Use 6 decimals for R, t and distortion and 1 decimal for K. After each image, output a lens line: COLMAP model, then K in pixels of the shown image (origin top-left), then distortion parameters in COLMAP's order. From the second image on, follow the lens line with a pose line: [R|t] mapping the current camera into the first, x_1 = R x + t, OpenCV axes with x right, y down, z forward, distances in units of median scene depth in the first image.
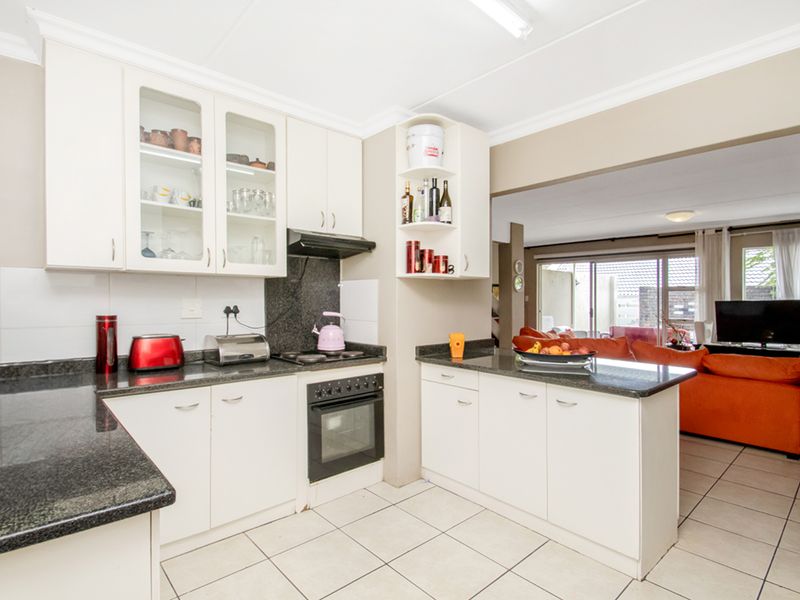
lens RADIAL K [[419.6, 0, 400.0], [0, 419.6, 300.0], [0, 0, 1]] dist [-0.039854, -0.000625]
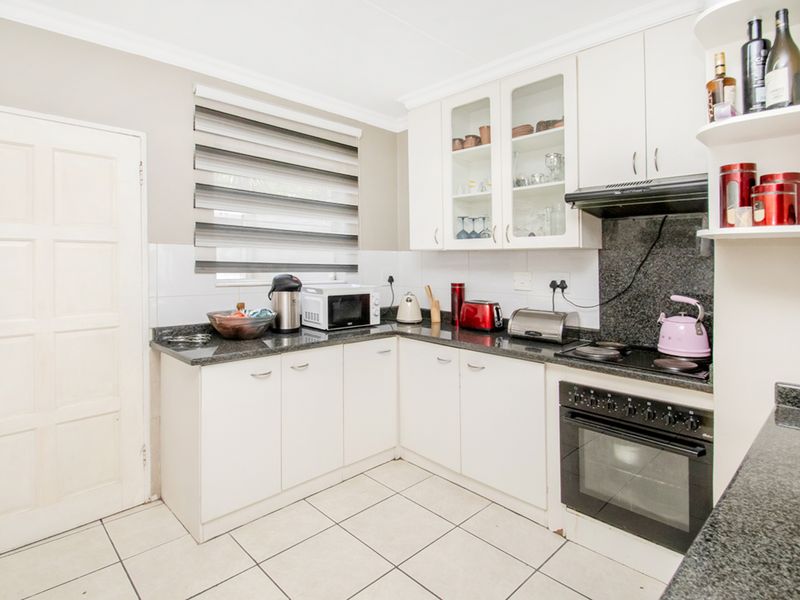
lens RADIAL K [[422.1, 0, 399.6], [0, 422.1, 266.2], [0, 0, 1]] dist [-0.002847, -0.000202]
pose [[0.019048, 0.005690, -0.999802, 0.585735], [-0.008750, 0.999946, 0.005524, -0.021432], [0.999780, 0.008643, 0.019097, 0.664695]]
